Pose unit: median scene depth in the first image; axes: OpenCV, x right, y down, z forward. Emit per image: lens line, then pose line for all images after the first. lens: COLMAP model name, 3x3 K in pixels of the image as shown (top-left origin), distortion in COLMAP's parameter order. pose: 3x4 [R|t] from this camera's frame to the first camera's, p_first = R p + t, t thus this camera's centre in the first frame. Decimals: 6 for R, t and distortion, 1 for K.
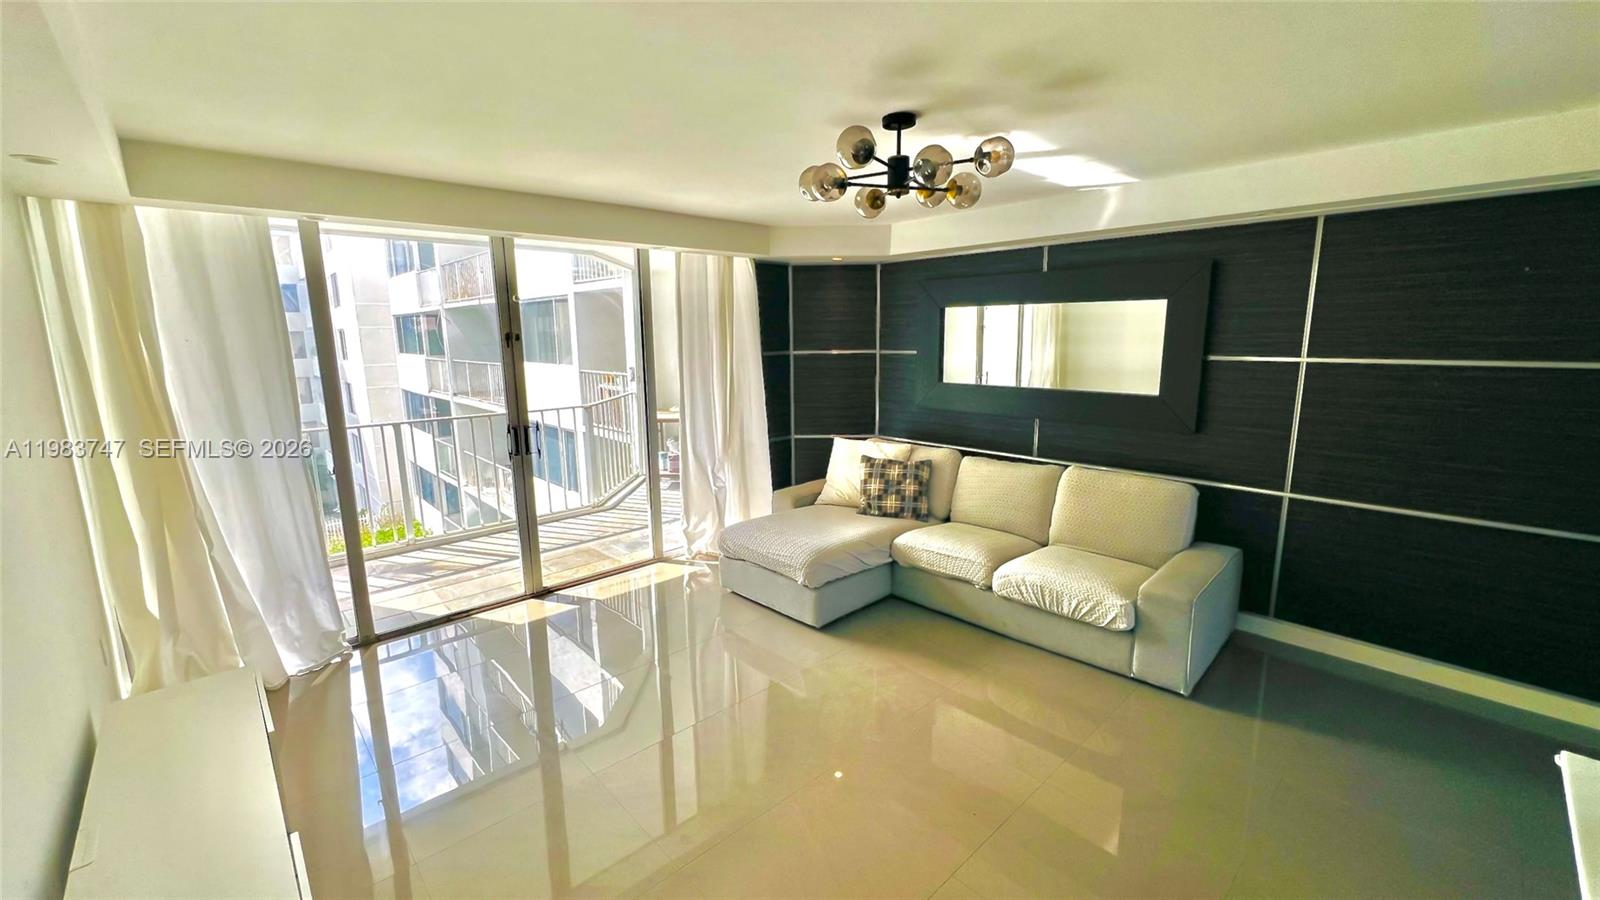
lens RADIAL K [[638.4, 0, 802.7], [0, 638.4, 445.0], [0, 0, 1]] dist [-0.001785, 0.000090]
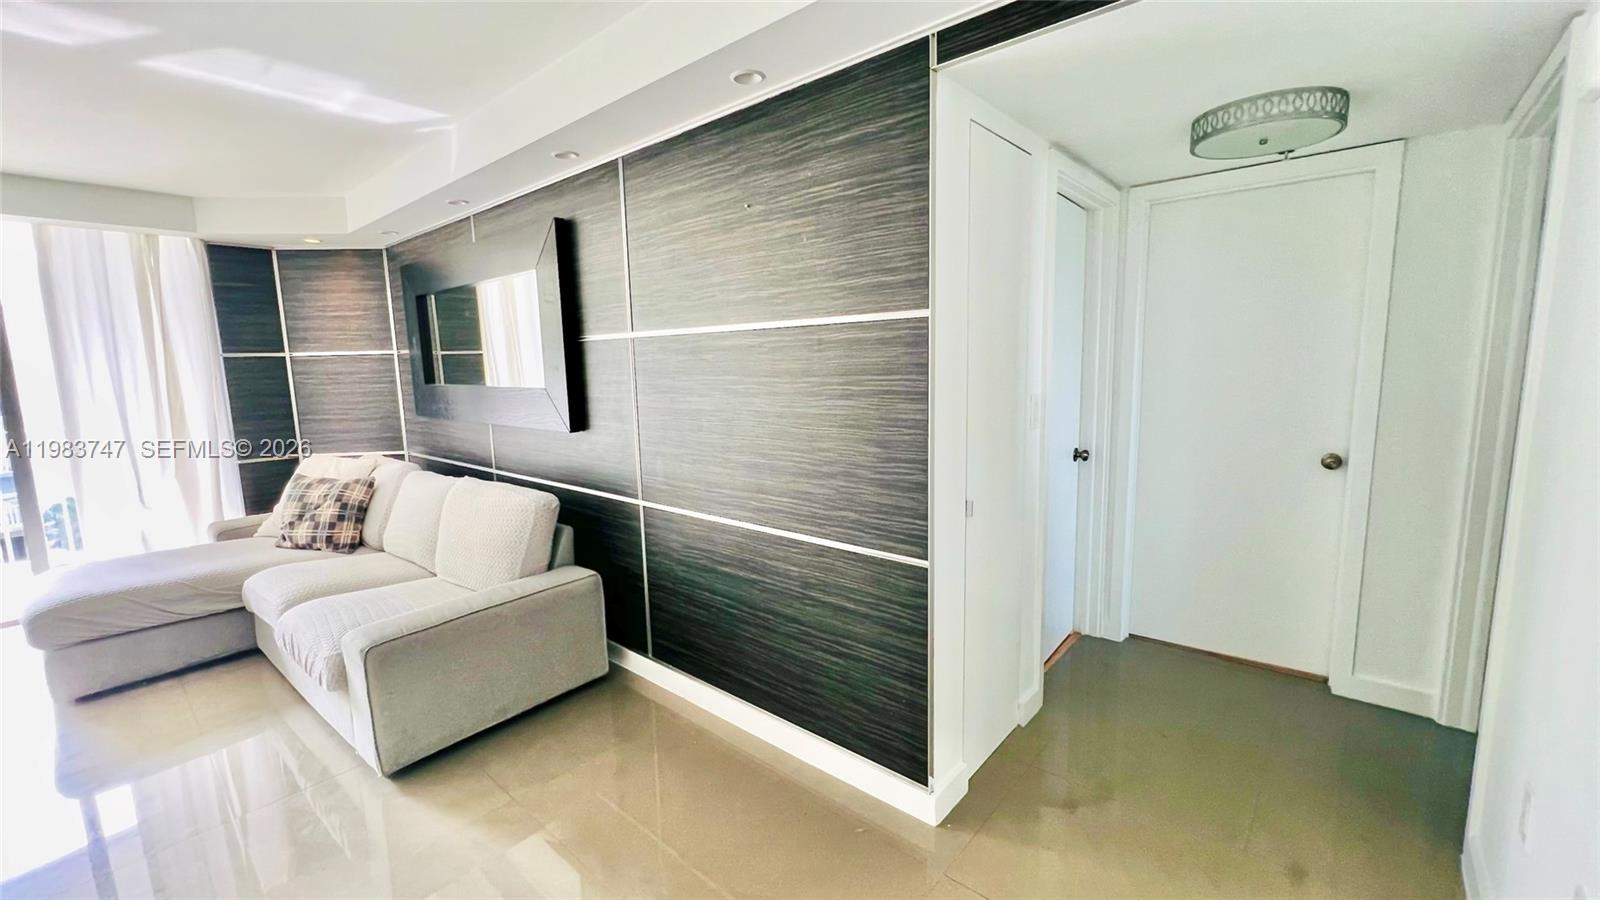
lens RADIAL K [[639.3, 0, 800.0], [0, 639.3, 450.0], [0, 0, 1]] dist [0.000690, 0.000210]
pose [[0.995093, -0.027376, 0.095085, 0.686602], [0.030879, 0.998890, -0.035559, 0.036038], [-0.094006, 0.038321, 0.994834, 0.136339]]
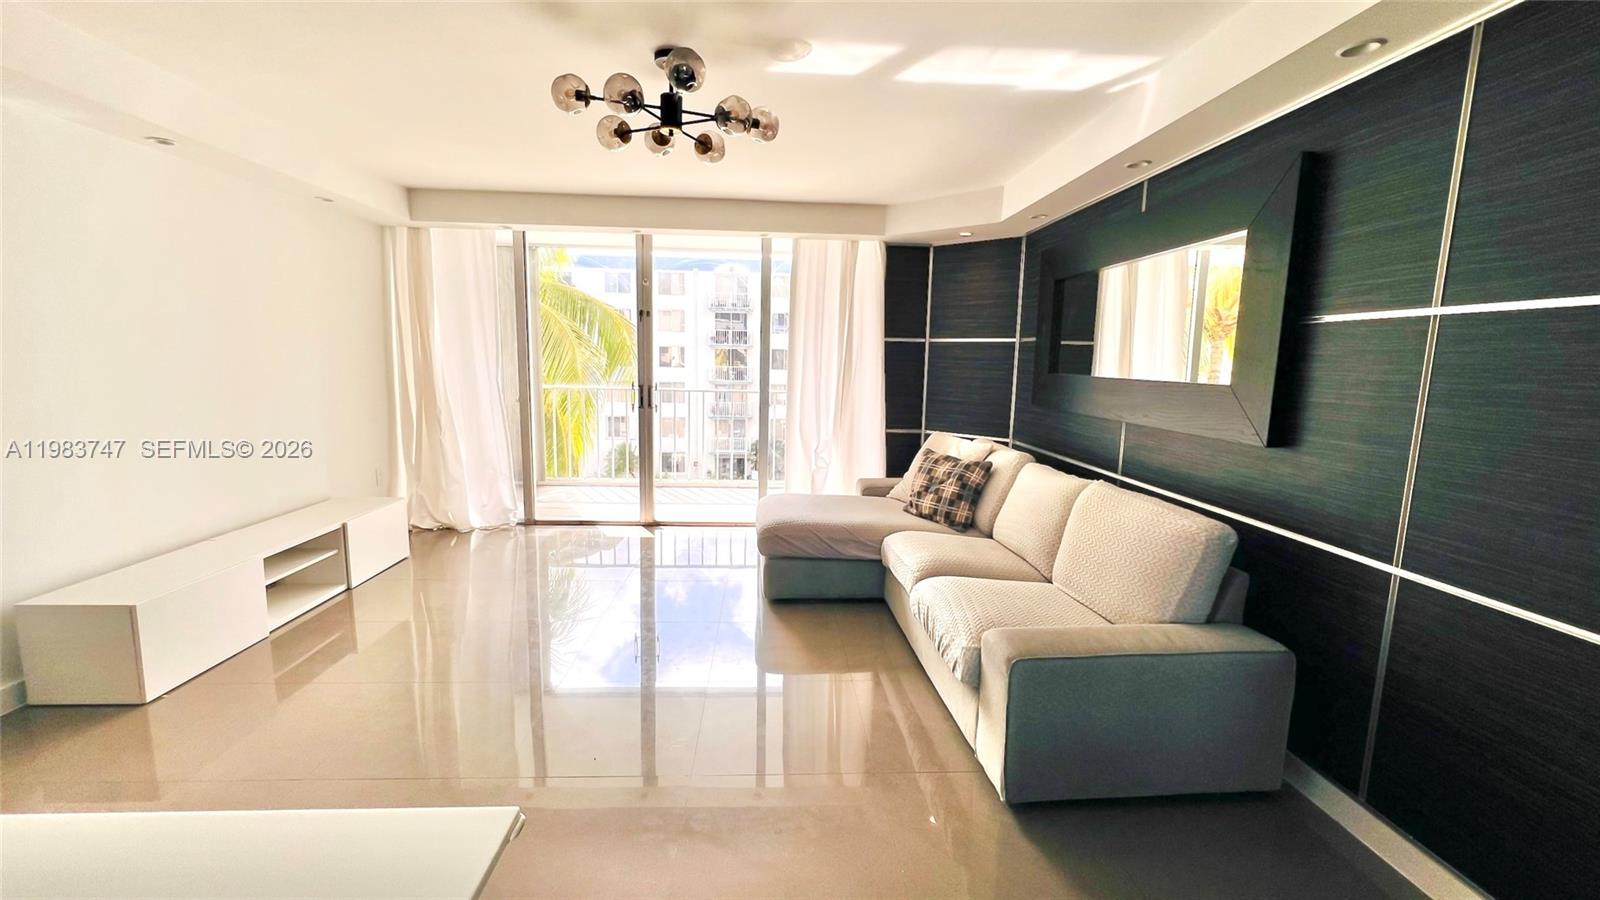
lens RADIAL K [[638.4, 0, 802.7], [0, 638.4, 445.0], [0, 0, 1]] dist [-0.001785, 0.000090]
pose [[0.765777, 0.113848, -0.632949, 0.547370], [-0.141390, 0.989929, 0.006997, 0.031163], [0.627372, 0.084135, 0.774162, 0.216788]]
